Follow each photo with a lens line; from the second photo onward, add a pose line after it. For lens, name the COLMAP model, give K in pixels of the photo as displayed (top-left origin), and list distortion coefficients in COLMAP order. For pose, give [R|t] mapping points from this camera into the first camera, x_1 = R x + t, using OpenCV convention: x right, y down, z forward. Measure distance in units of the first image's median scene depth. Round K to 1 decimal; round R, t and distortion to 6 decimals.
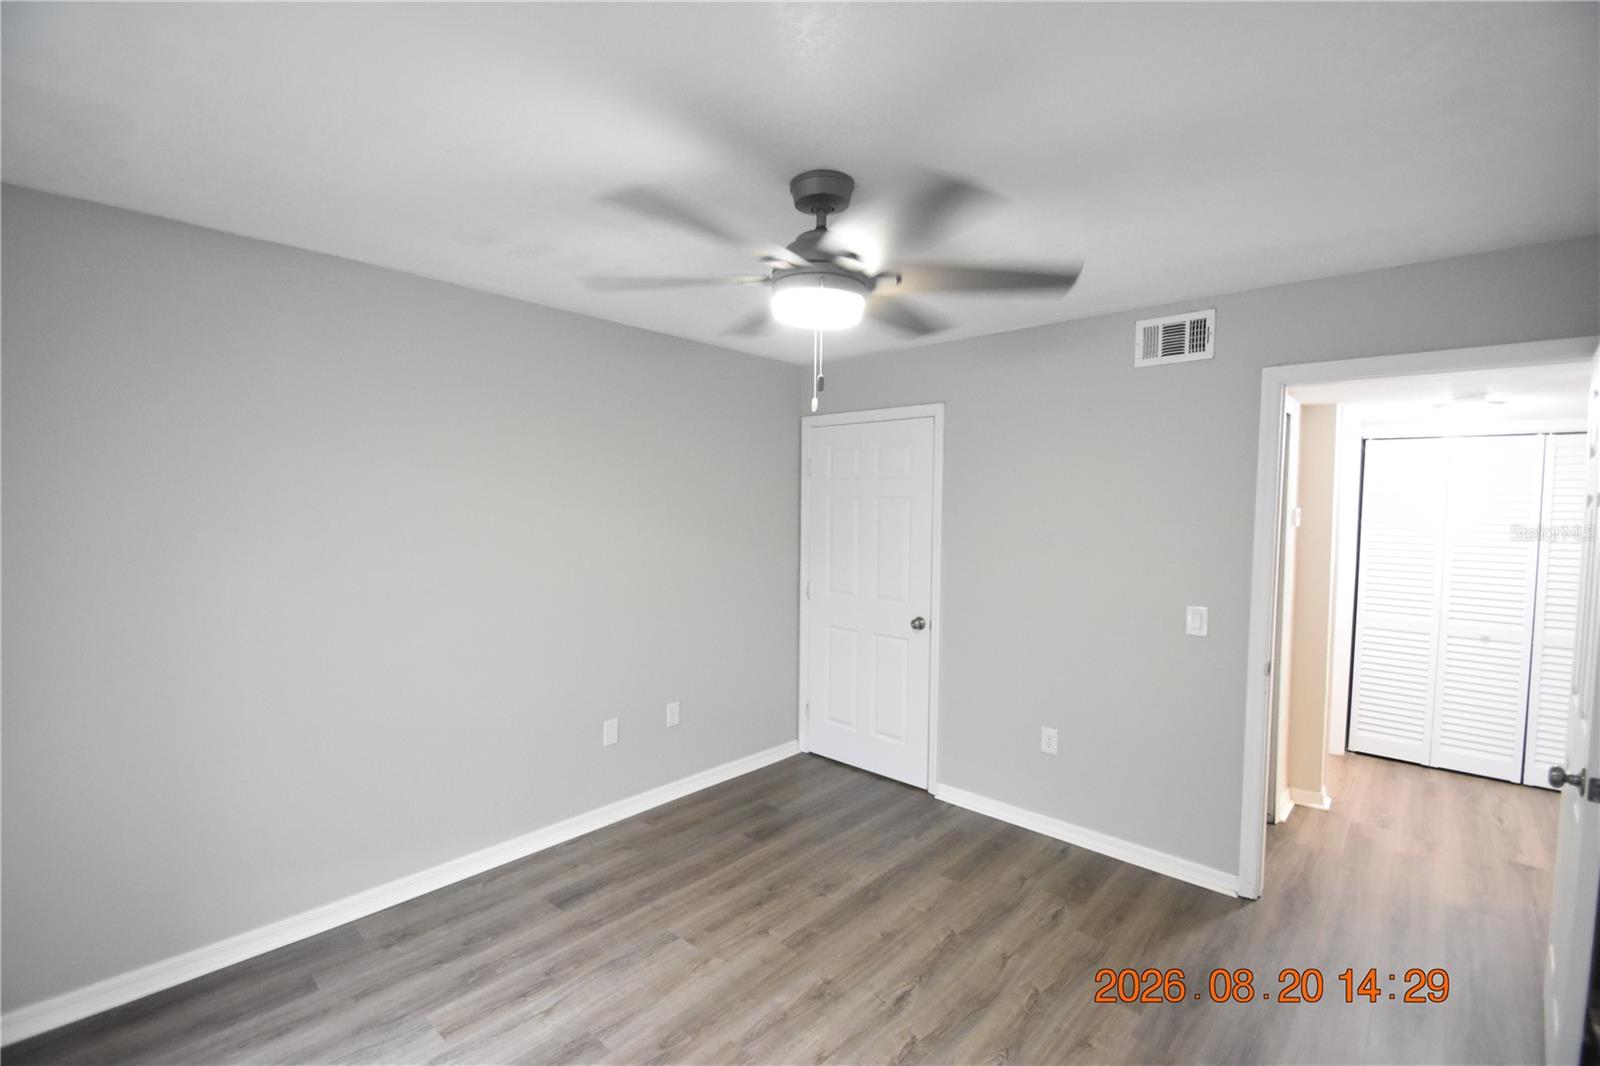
lens RADIAL K [[695.3, 0, 792.0], [0, 695.3, 544.9], [0, 0, 1]] dist [0.018368, -0.022410]
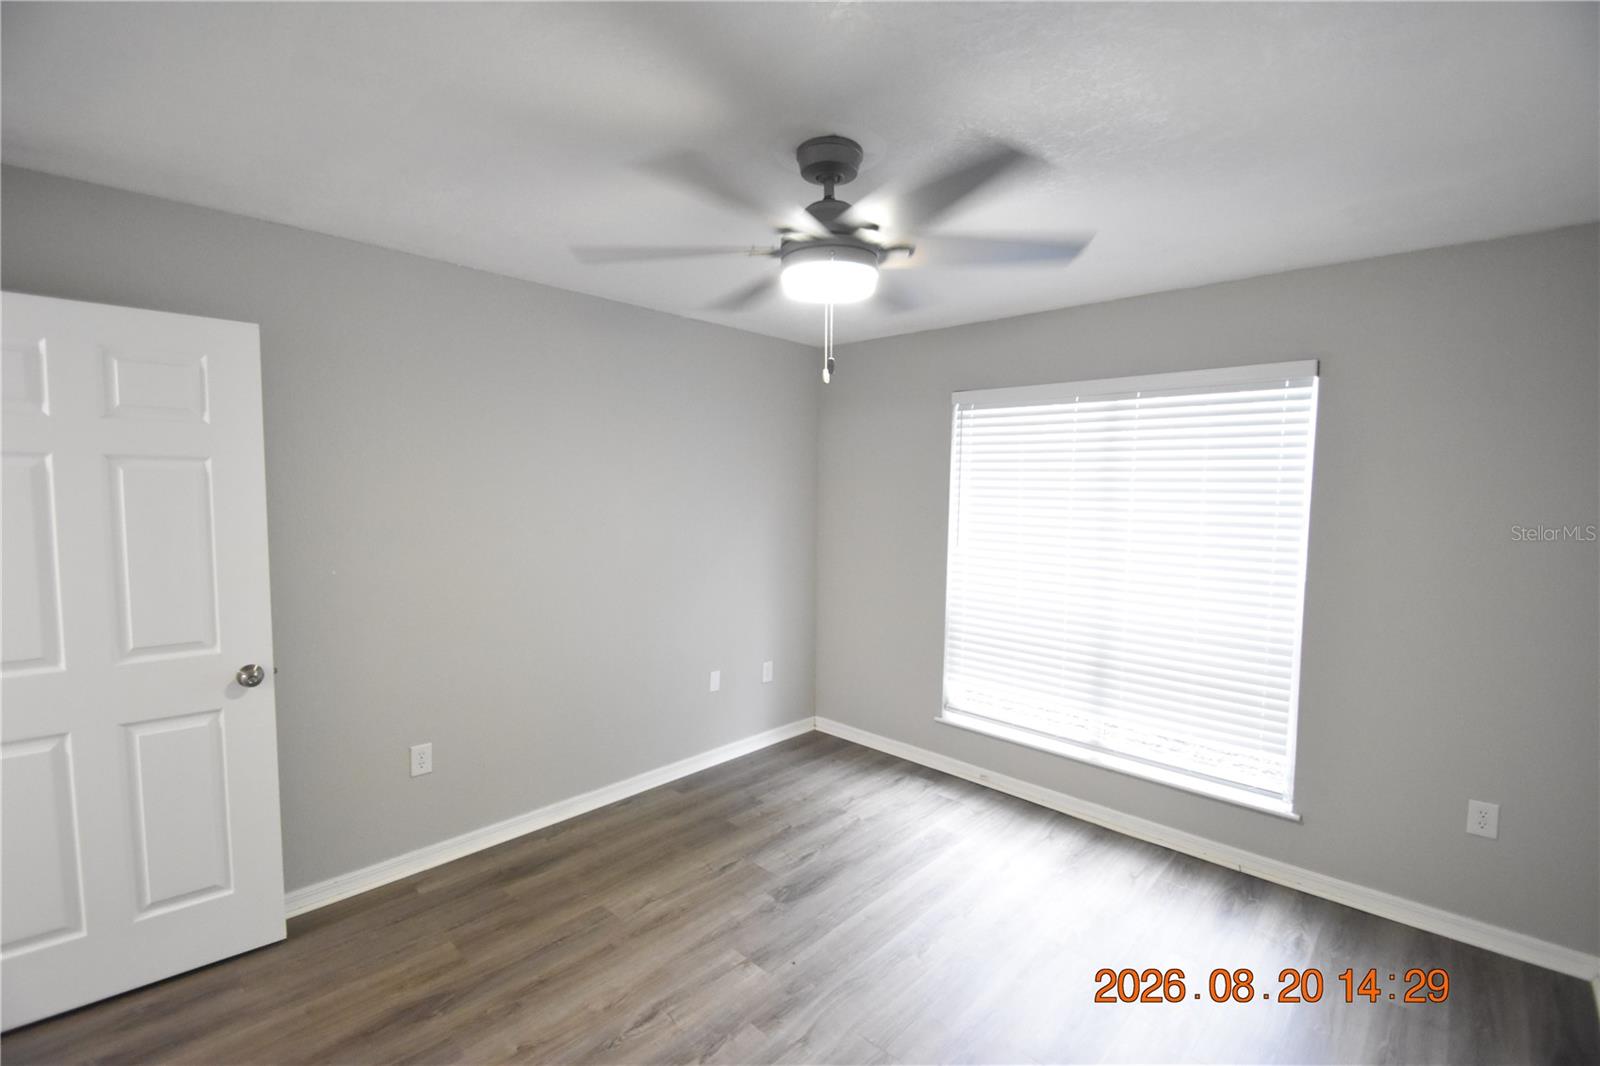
lens RADIAL K [[700.8, 0, 791.5], [0, 700.8, 541.9], [0, 0, 1]] dist [0.016463, -0.017529]
pose [[-0.999555, -0.024785, 0.016610, 0.043872], [-0.022300, 0.990462, 0.135967, -0.076033], [-0.019821, 0.135536, -0.990574, 1.377819]]
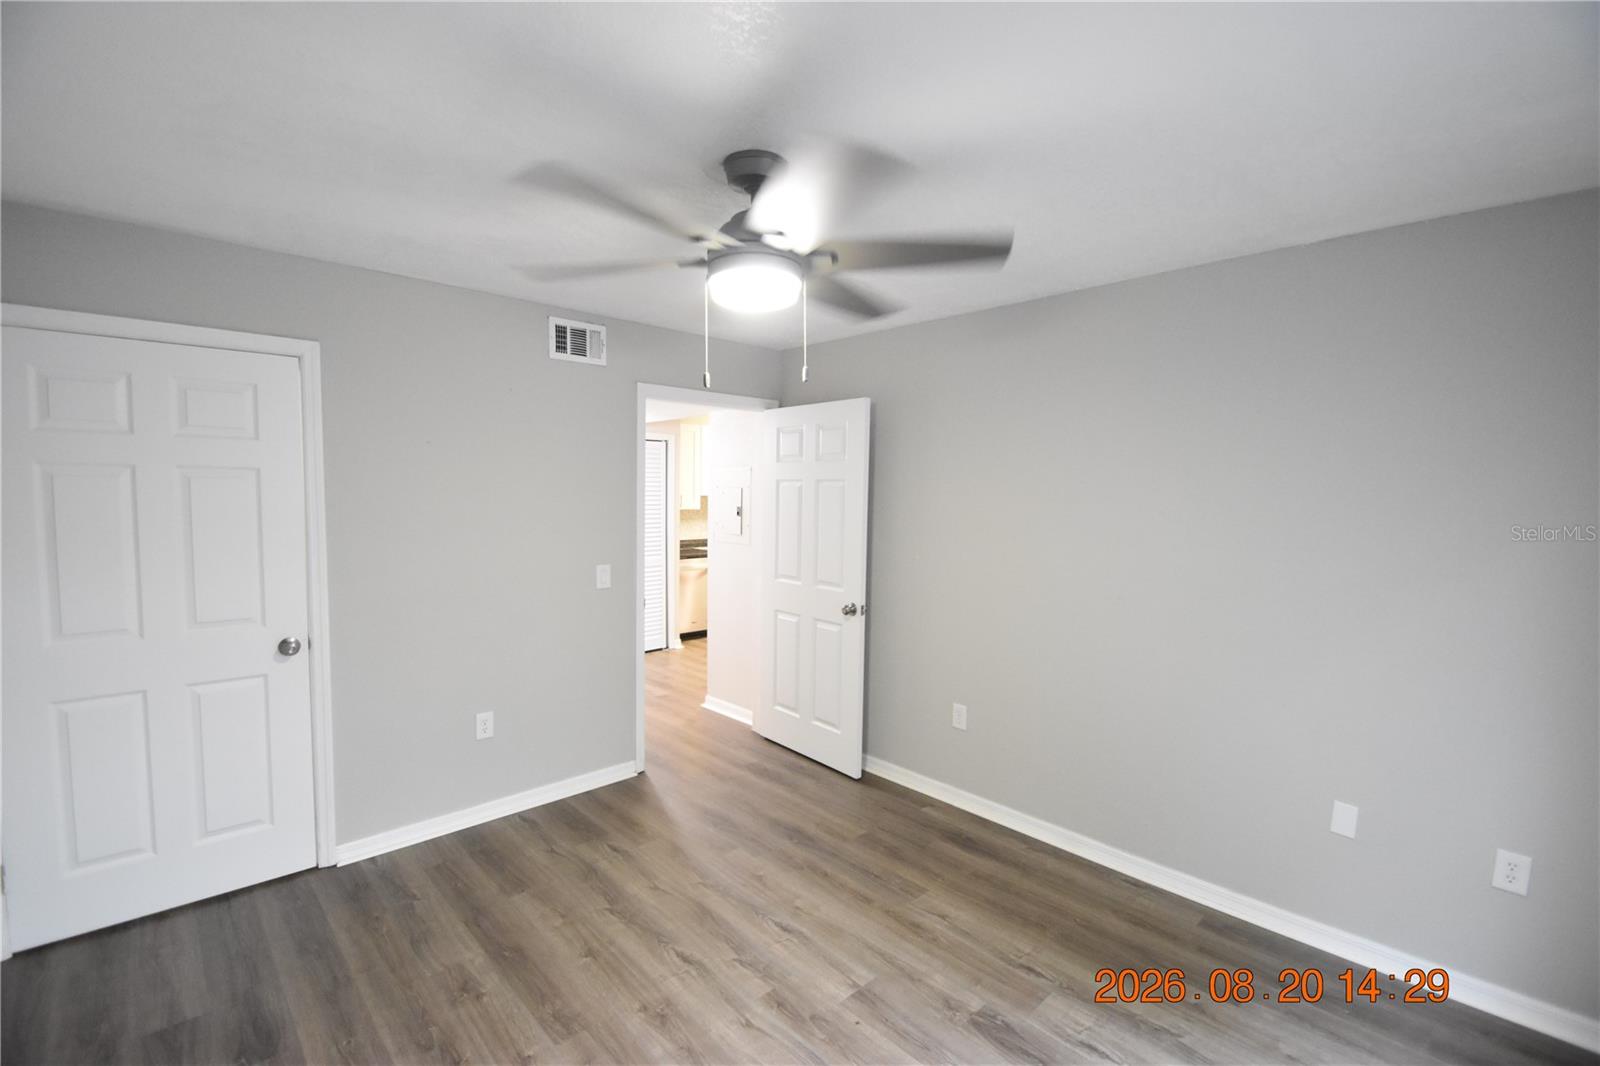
lens RADIAL K [[700.8, 0, 791.5], [0, 700.8, 541.9], [0, 0, 1]] dist [0.016463, -0.017529]
pose [[0.074958, -0.082910, 0.993734, -0.673857], [0.044291, 0.995831, 0.079744, -0.039619], [-0.996203, 0.038036, 0.078318, 0.599912]]
